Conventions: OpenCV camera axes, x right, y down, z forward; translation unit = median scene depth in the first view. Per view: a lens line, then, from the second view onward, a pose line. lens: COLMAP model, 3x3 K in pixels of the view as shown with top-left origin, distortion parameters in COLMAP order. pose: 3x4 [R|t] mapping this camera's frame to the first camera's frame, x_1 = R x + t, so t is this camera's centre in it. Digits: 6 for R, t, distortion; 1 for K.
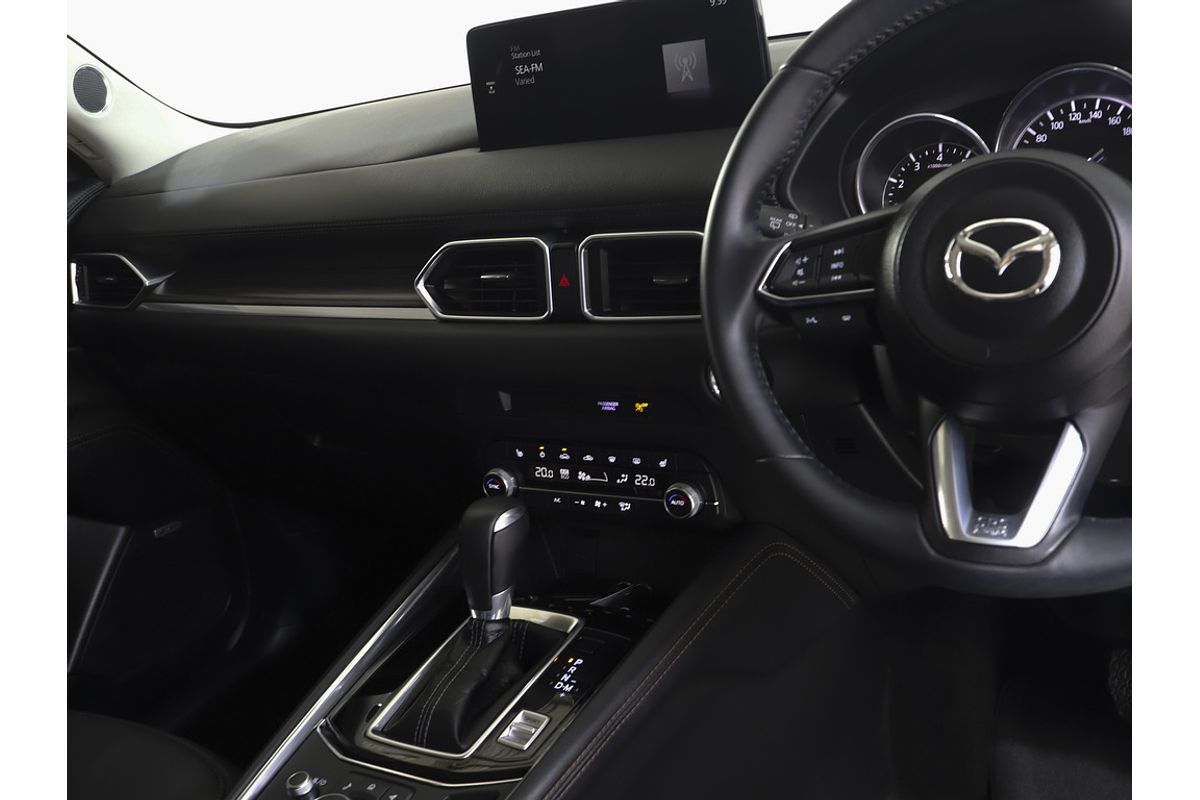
lens RADIAL K [[1112.2, 0, 600.7], [0, 1112.2, 396.4], [0, 0, 1]] dist [-0.008981, 0.018270]
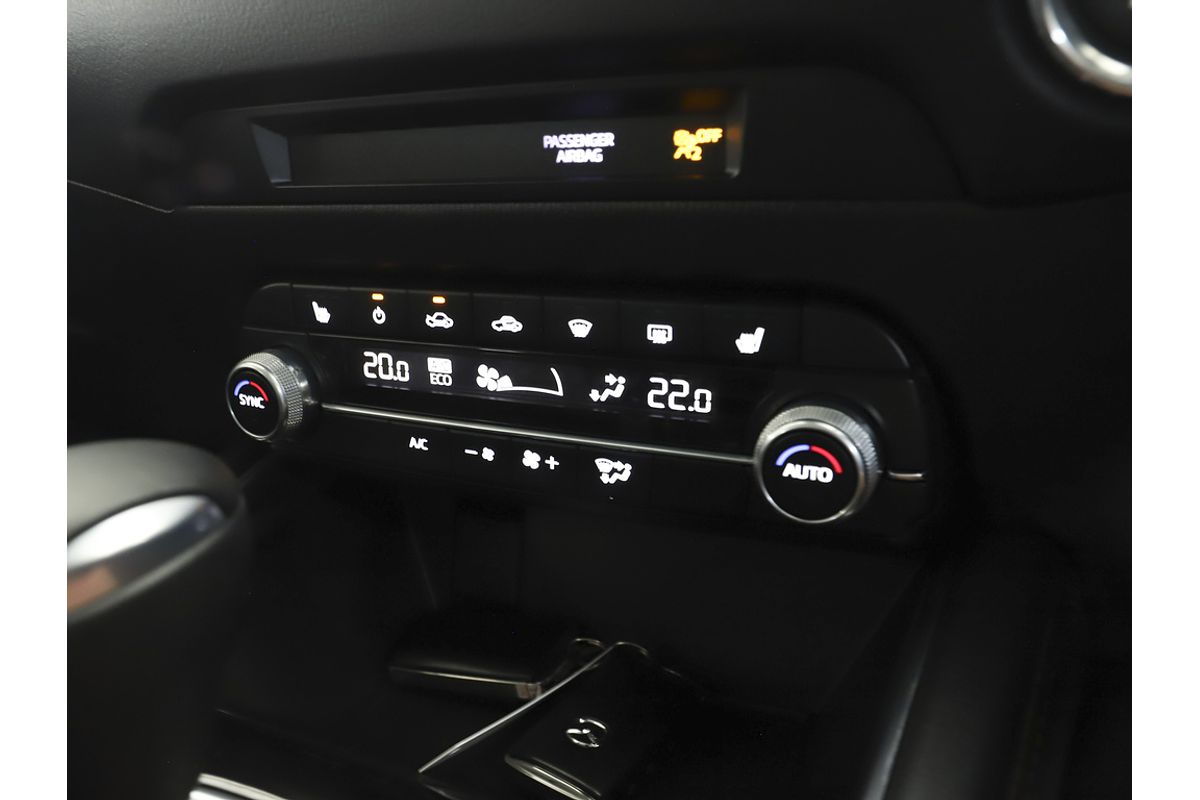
lens RADIAL K [[870.9, 0, 592.8], [0, 870.9, 396.9], [0, 0, 1]] dist [-0.065785, -0.000260]
pose [[0.995975, 0.028400, 0.085009, -0.007359], [-0.034513, 0.996856, 0.071330, 0.058354], [-0.082716, -0.073976, 0.993824, 0.744603]]
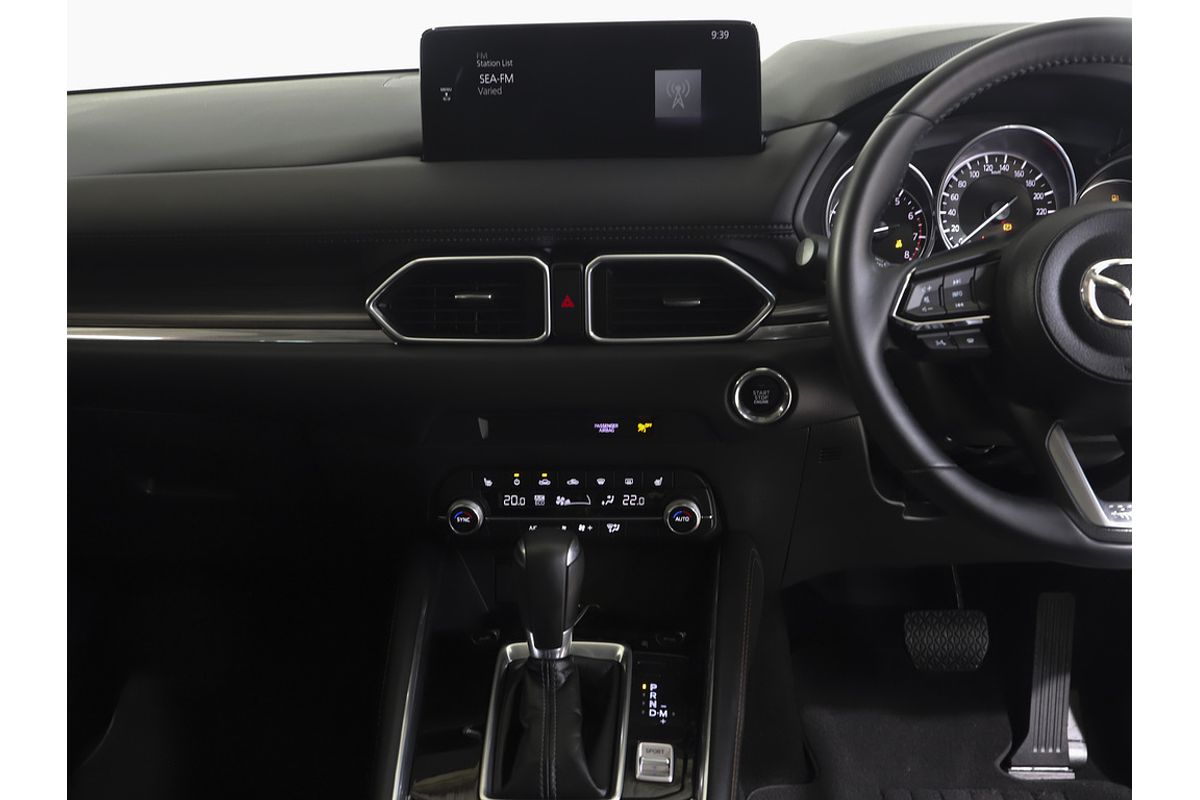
lens RADIAL K [[1112.2, 0, 589.5], [0, 1112.2, 395.6], [0, 0, 1]] dist [-0.008981, 0.018270]
pose [[0.885680, -0.034083, 0.463044, -0.456100], [0.037884, 0.999282, 0.001091, -0.021495], [-0.462749, 0.016575, 0.886335, 0.124941]]
